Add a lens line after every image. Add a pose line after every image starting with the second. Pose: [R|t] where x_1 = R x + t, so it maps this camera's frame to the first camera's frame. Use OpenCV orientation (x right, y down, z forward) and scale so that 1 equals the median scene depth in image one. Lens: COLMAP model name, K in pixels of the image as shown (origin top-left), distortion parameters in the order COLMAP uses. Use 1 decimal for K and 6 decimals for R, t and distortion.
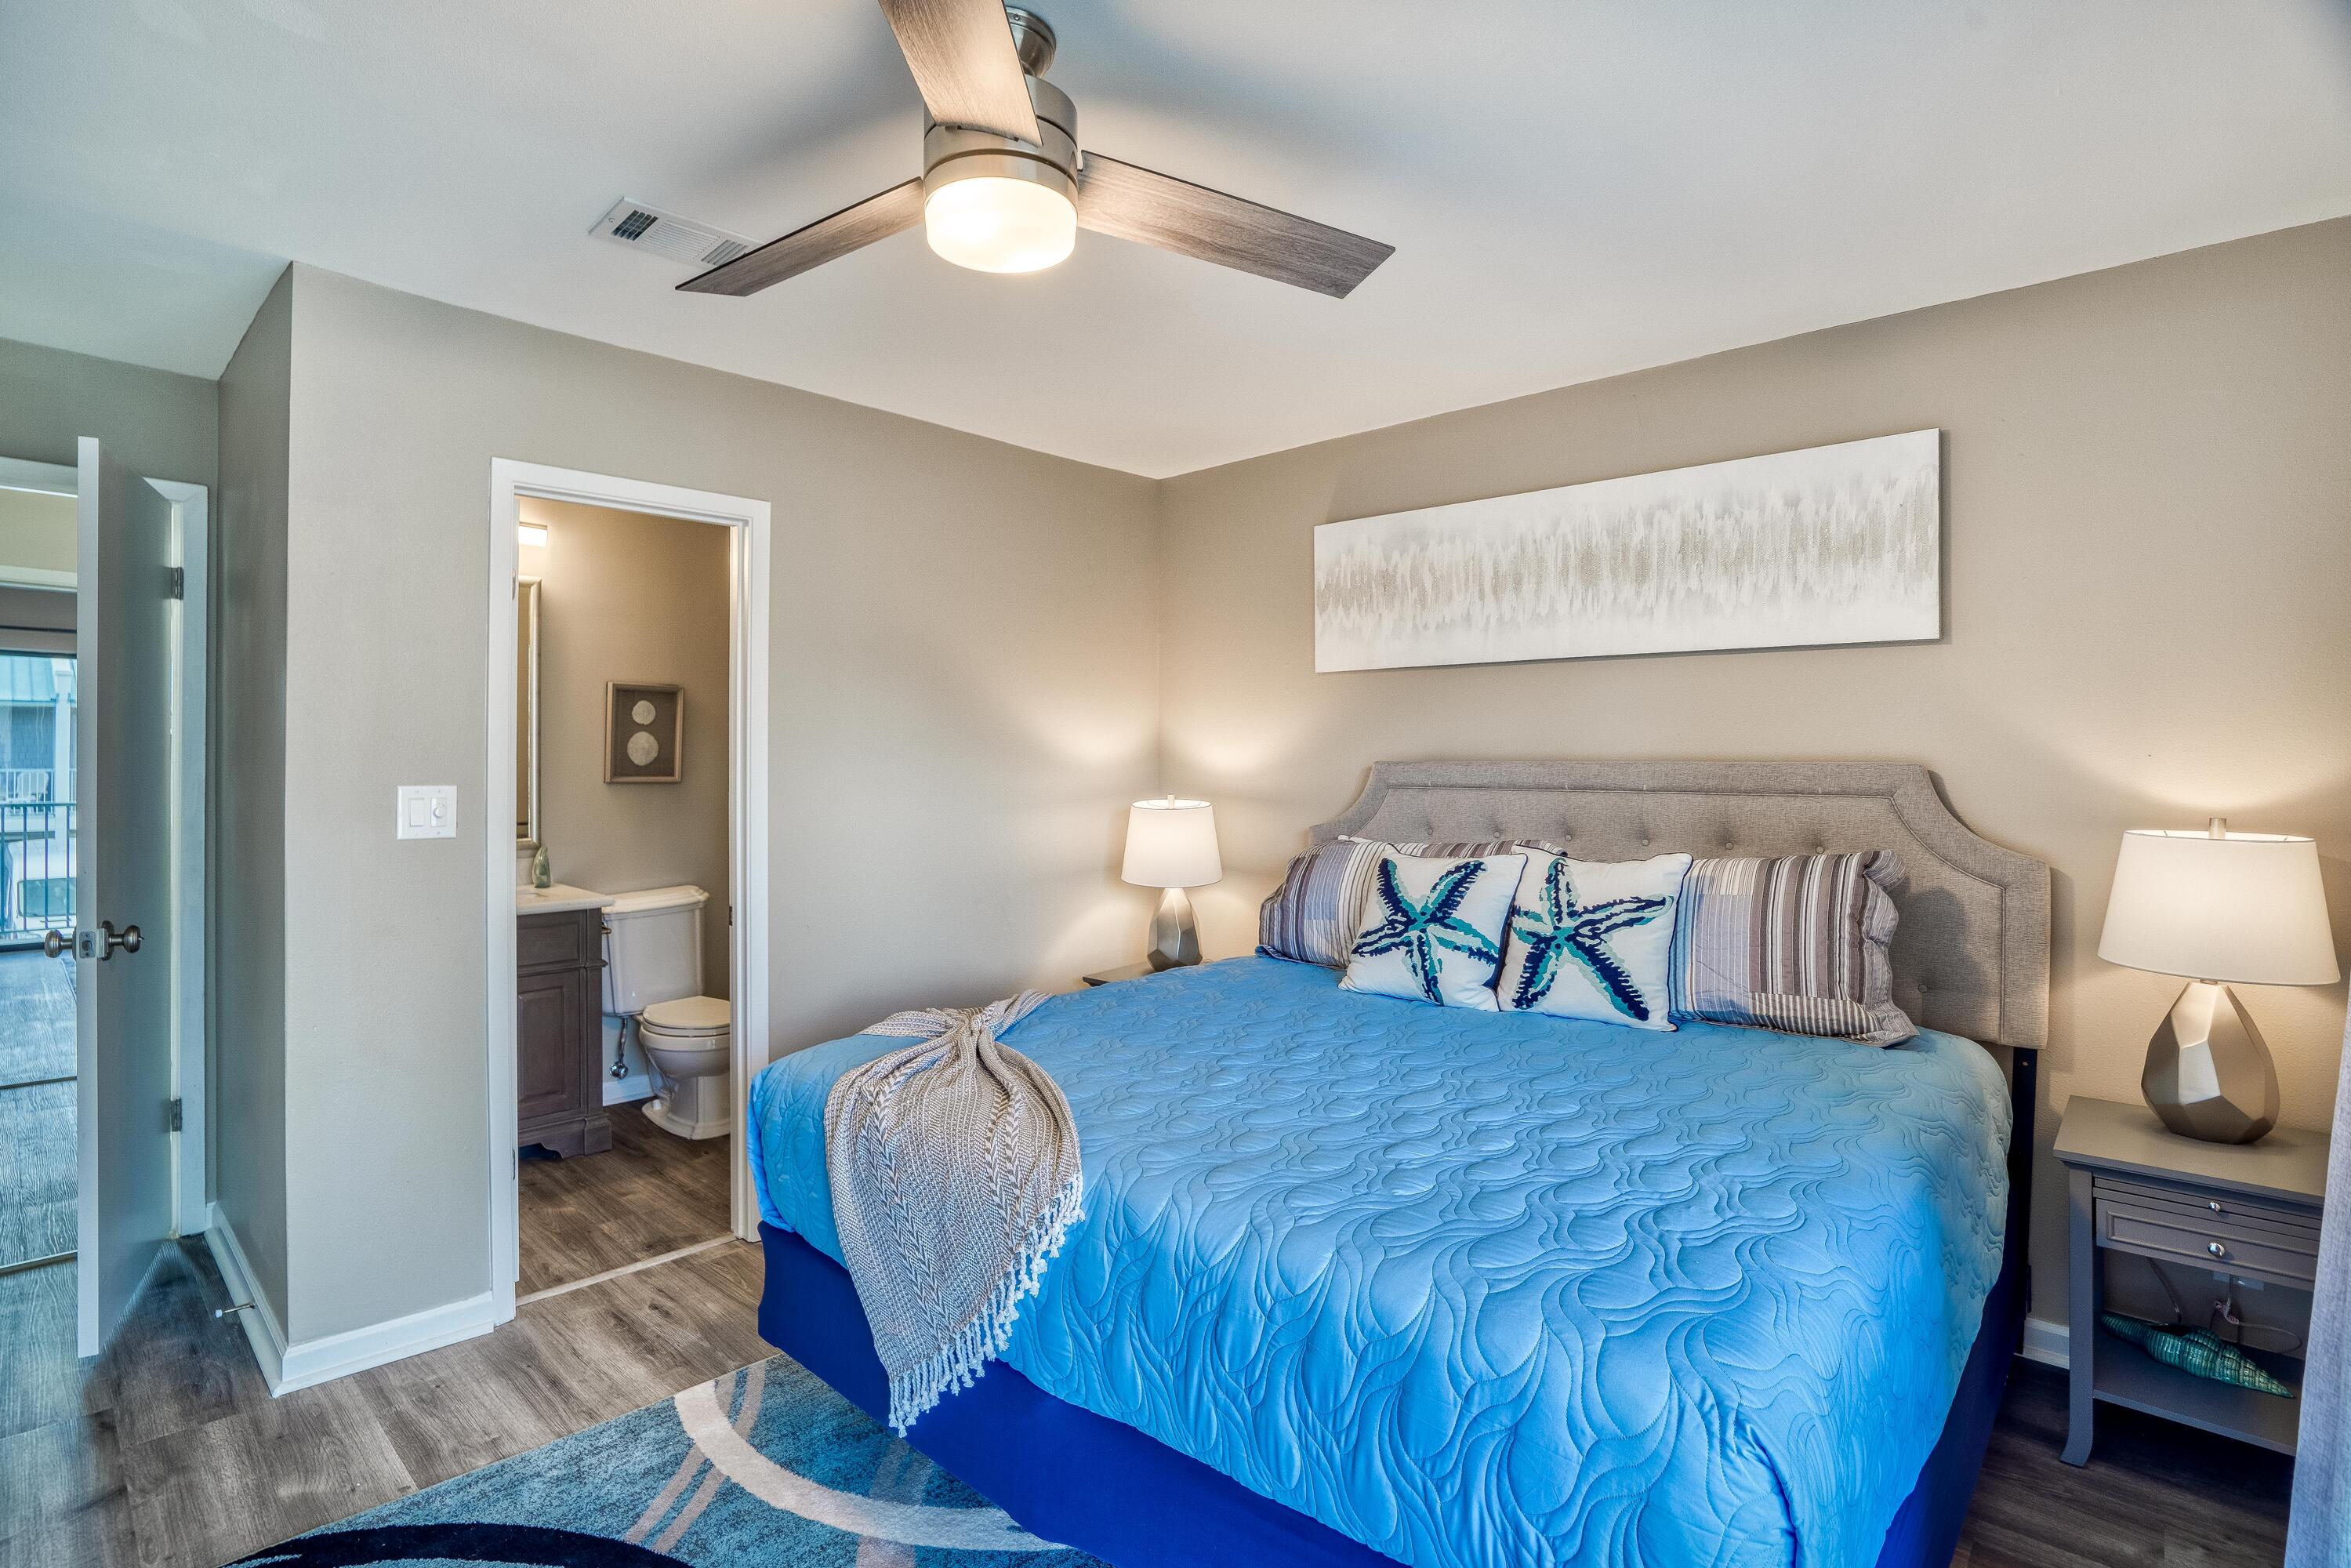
lens RADIAL K [[1110.5, 0, 1121.7], [0, 1110.5, 748.6], [0, 0, 1]] dist [-0.044481, 0.010631]
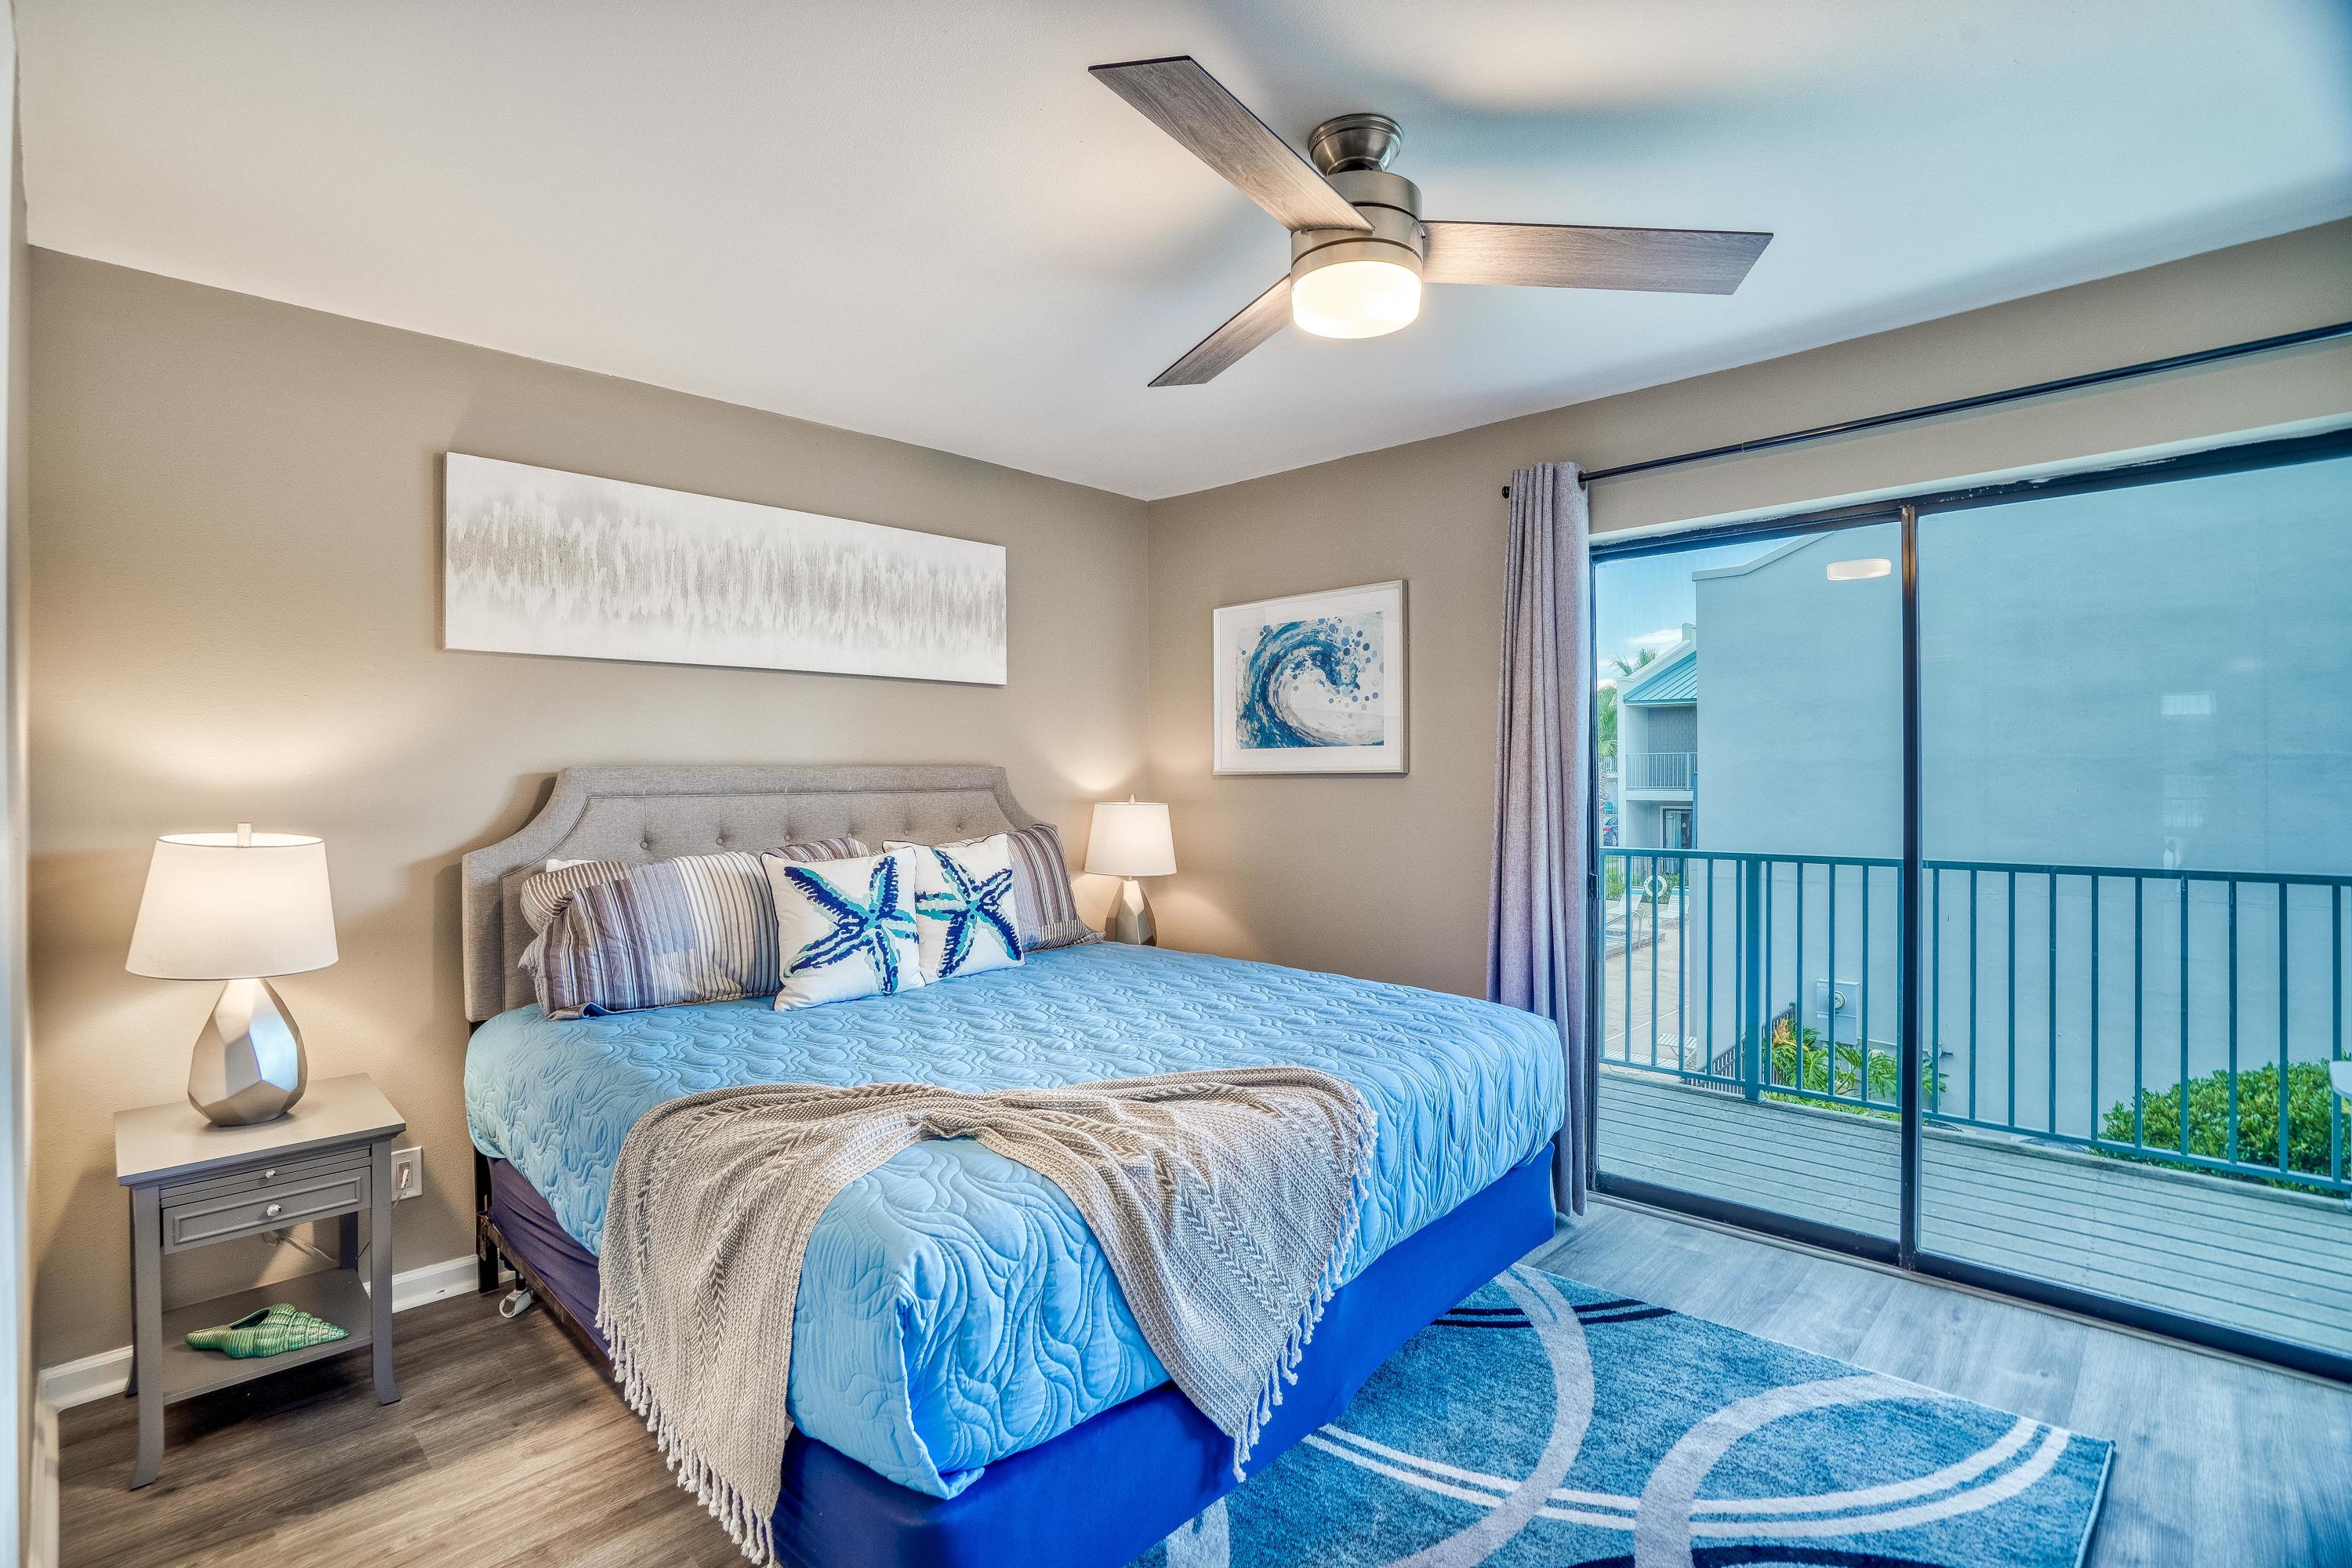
lens RADIAL K [[1110.9, 0, 1168.1], [0, 1110.9, 774.2], [0, 0, 1]] dist [-0.044481, 0.010631]
pose [[0.030946, -0.009346, 0.999477, -0.728918], [-0.007855, 0.999923, 0.009594, 0.006815], [-0.999490, -0.008148, 0.030870, 0.658599]]
